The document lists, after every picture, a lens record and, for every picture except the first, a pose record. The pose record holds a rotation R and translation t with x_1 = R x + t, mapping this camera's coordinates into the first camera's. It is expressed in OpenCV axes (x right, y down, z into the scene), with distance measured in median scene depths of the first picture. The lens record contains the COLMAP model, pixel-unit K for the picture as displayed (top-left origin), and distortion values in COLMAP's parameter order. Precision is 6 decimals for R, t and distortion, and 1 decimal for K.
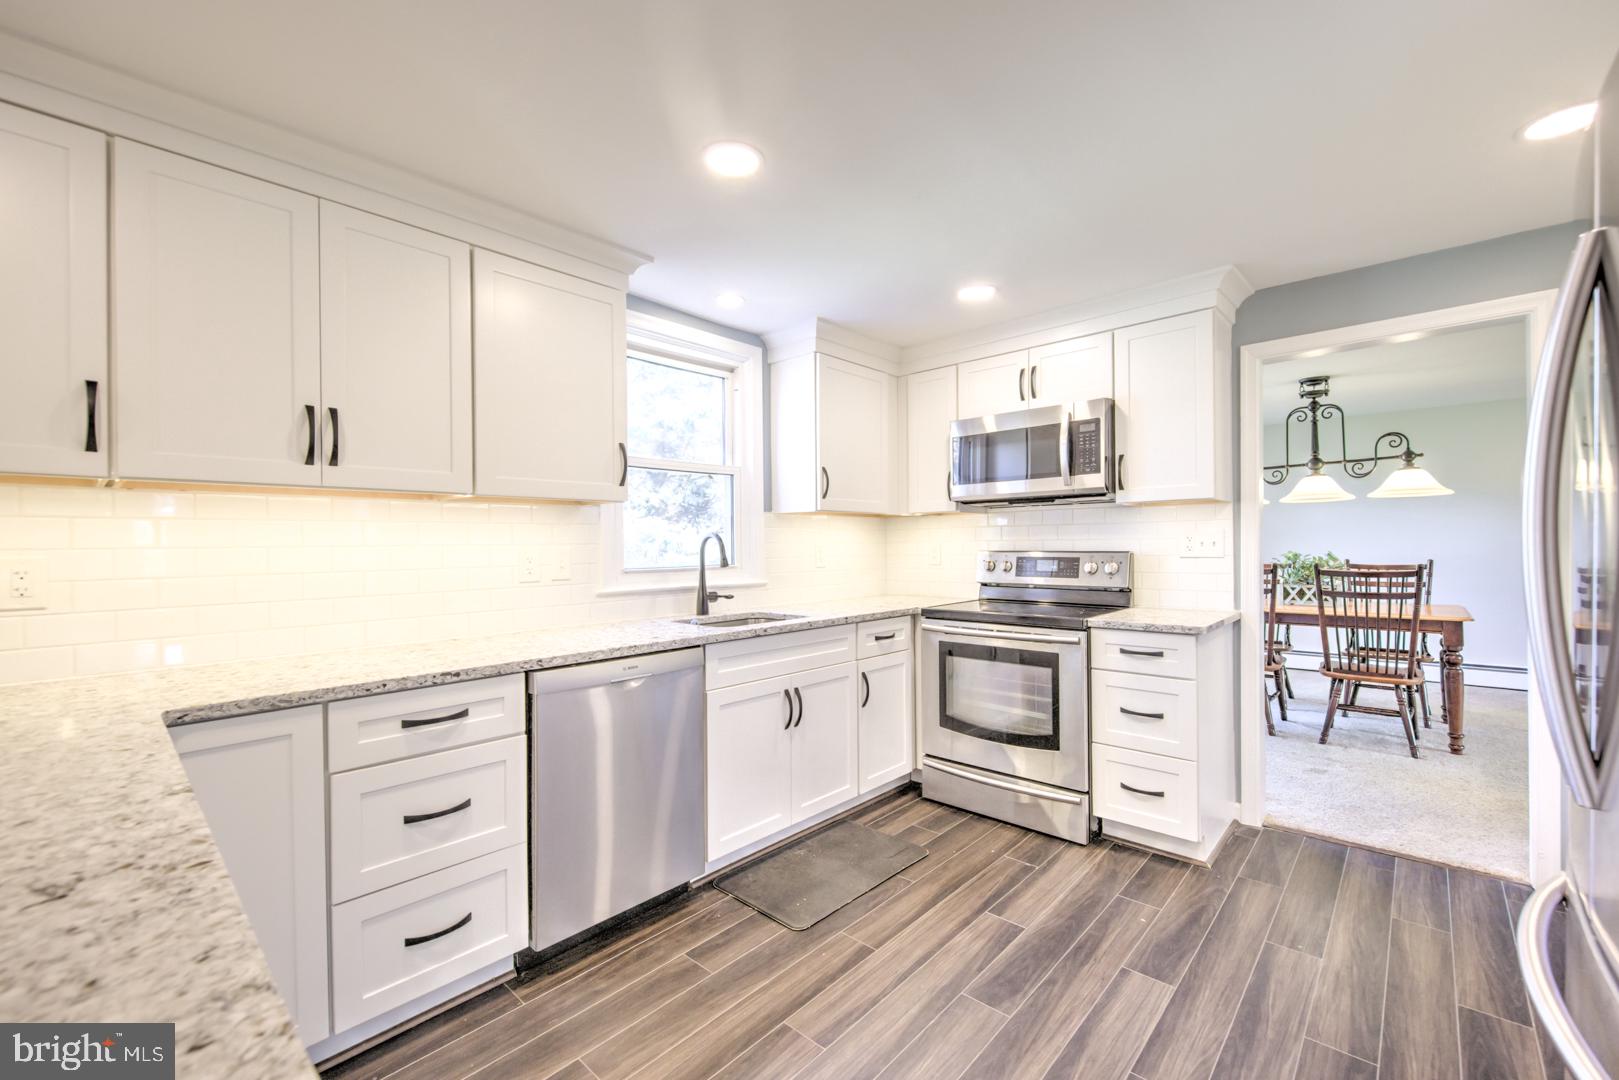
lens RADIAL K [[669.1, 0, 805.4], [0, 669.1, 548.4], [0, 0, 1]] dist [0.004188, -0.001238]
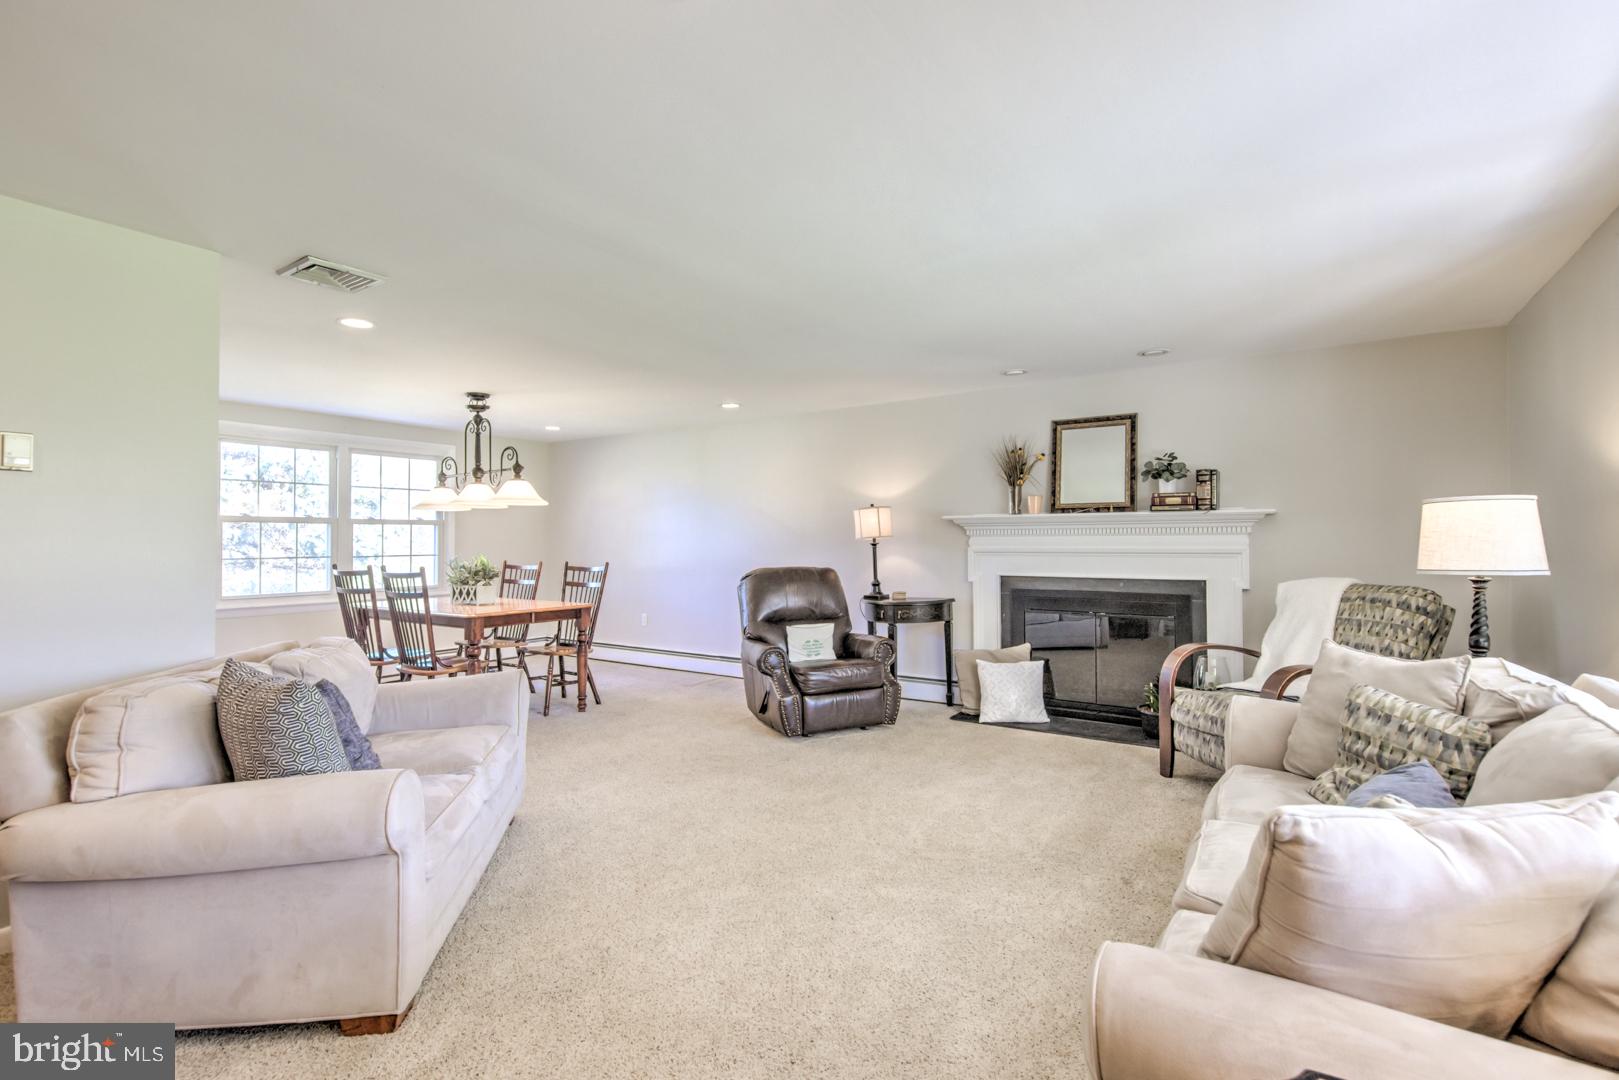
lens RADIAL K [[708.3, 0, 805.9], [0, 708.3, 533.2], [0, 0, 1]] dist [0.010032, -0.001505]
pose [[0.985509, 0.016766, 0.168792, 1.131203], [-0.013713, 0.999721, -0.019232, -0.014898], [-0.169068, 0.016638, 0.985464, -0.222230]]
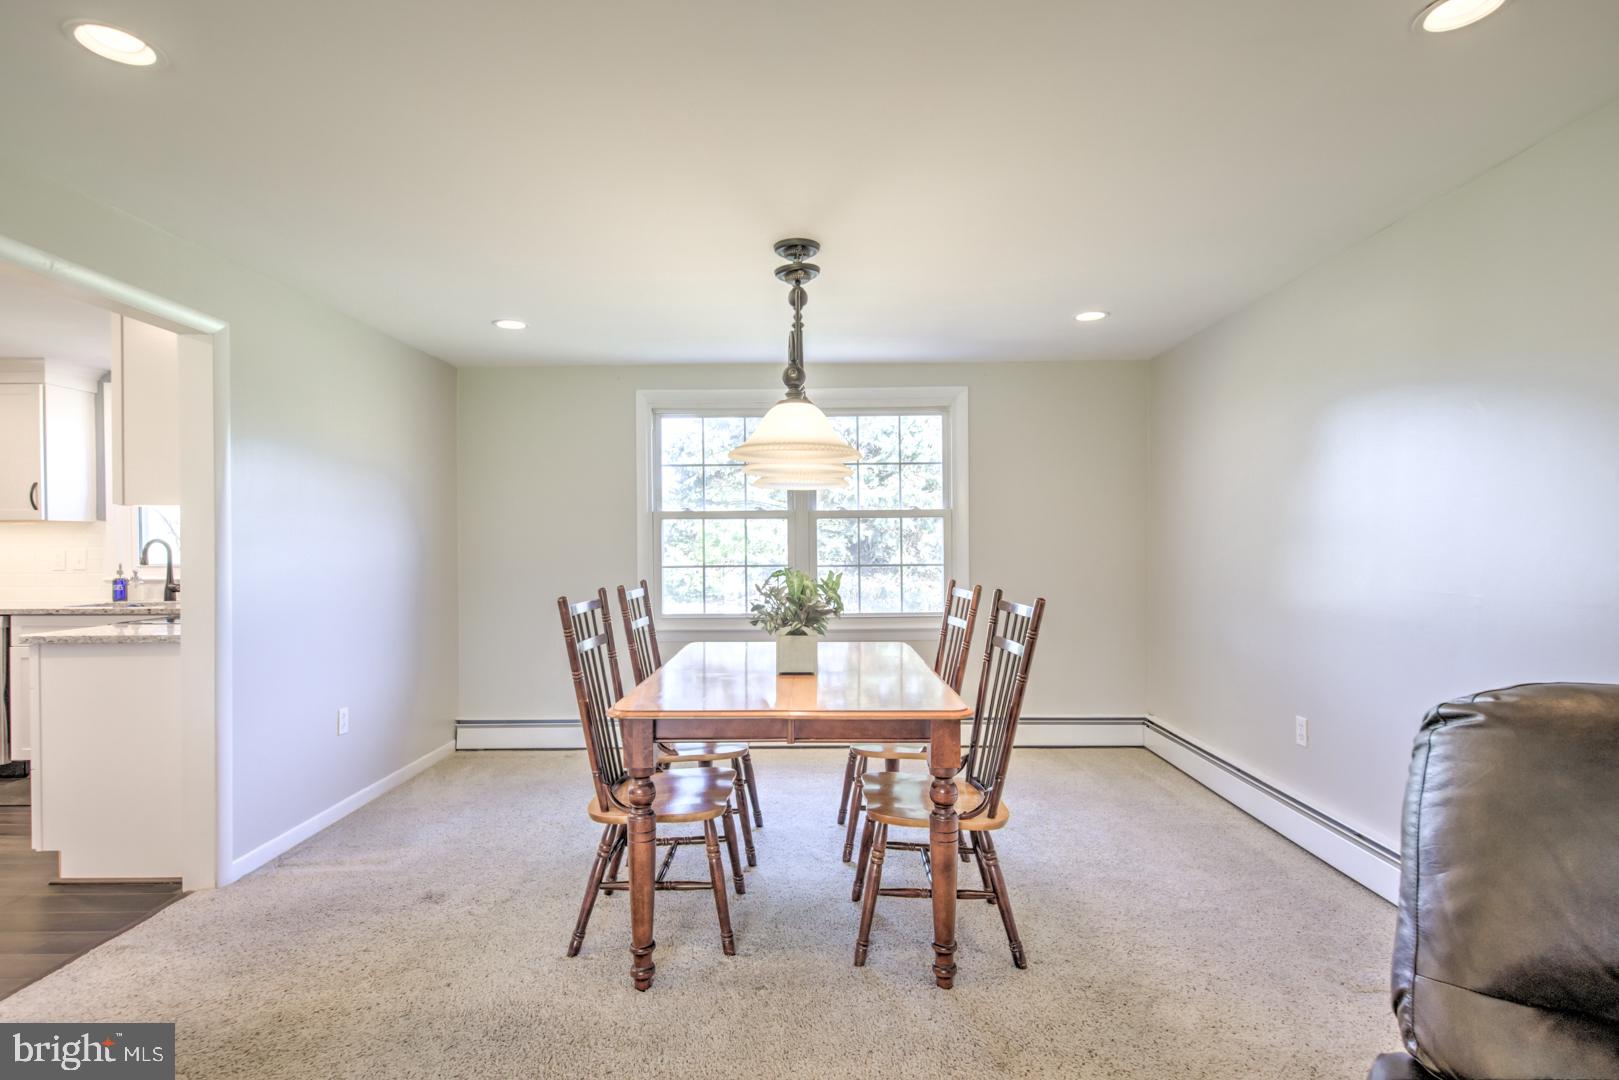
lens RADIAL K [[811.4, 0, 813.4], [0, 811.4, 542.2], [0, 0, 1]] dist [-0.014000, -0.000483]
pose [[0.684734, 0.006473, -0.728765, 1.287646], [-0.004707, 0.999979, 0.004460, -0.020028], [0.728778, 0.000376, 0.684750, 0.586826]]
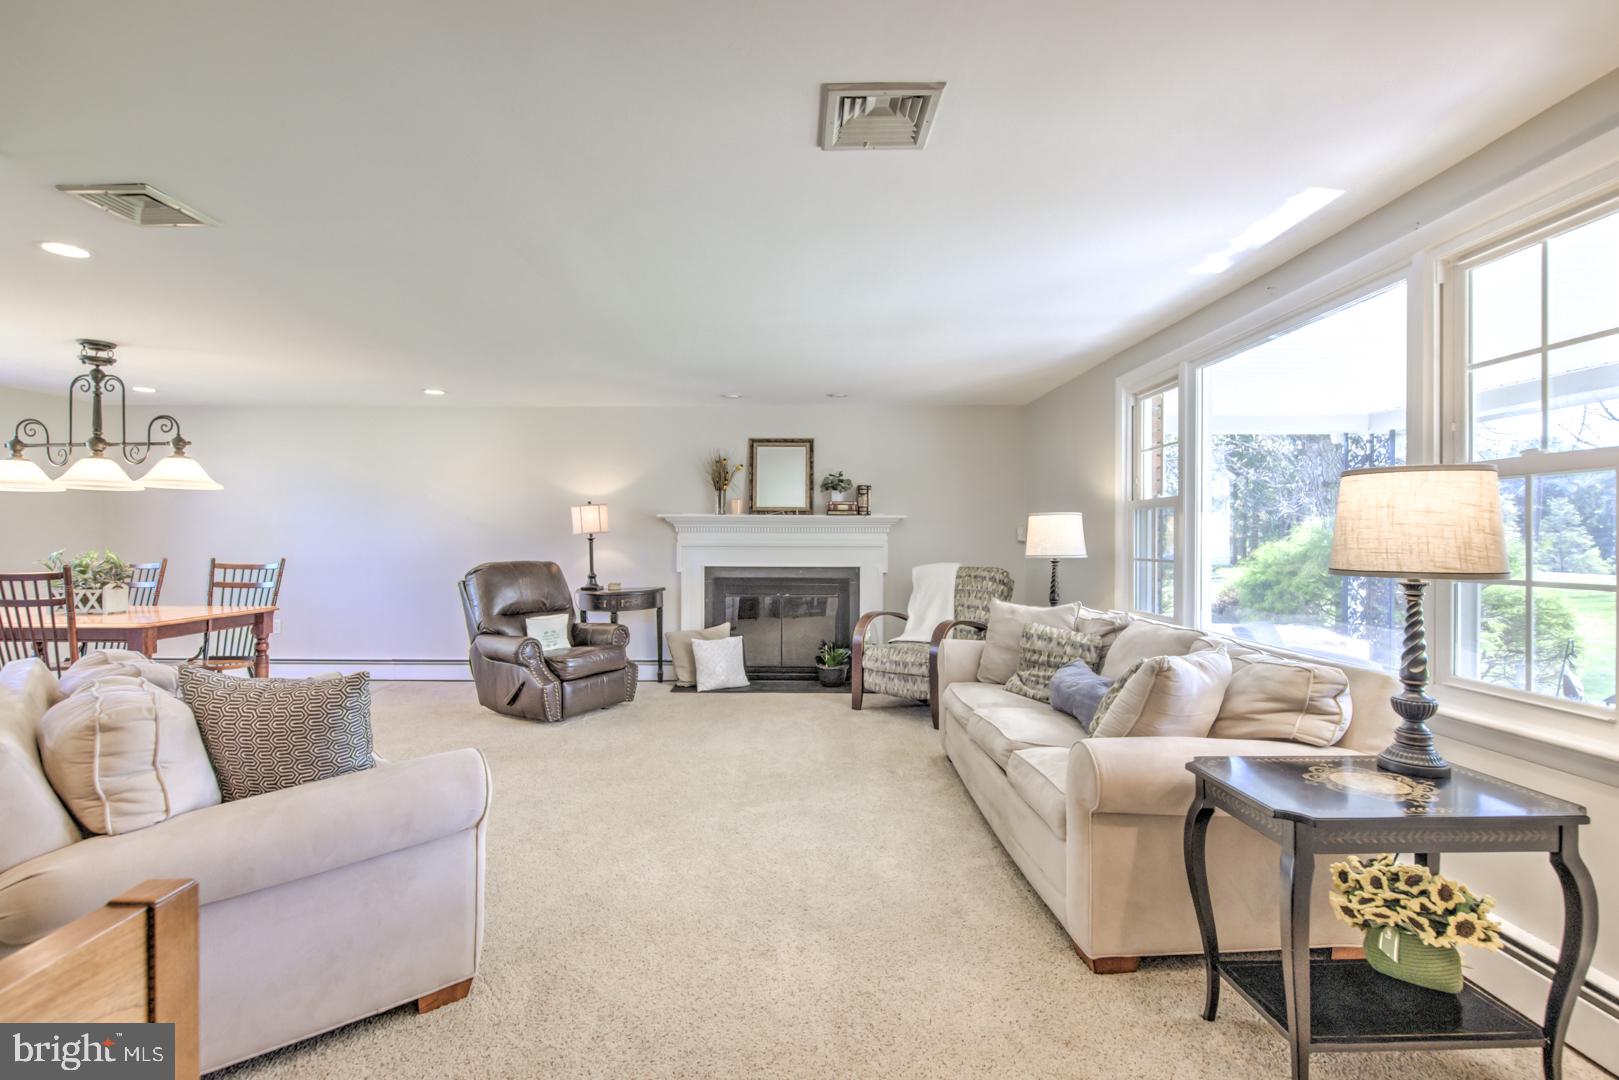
lens RADIAL K [[708.3, 0, 750.1], [0, 708.3, 539.7], [0, 0, 1]] dist [0.010032, -0.001505]
pose [[0.754270, 0.019111, 0.656286, 0.822847], [-0.014110, 0.999817, -0.012898, -0.007400], [-0.656413, 0.000468, 0.754402, -0.213365]]
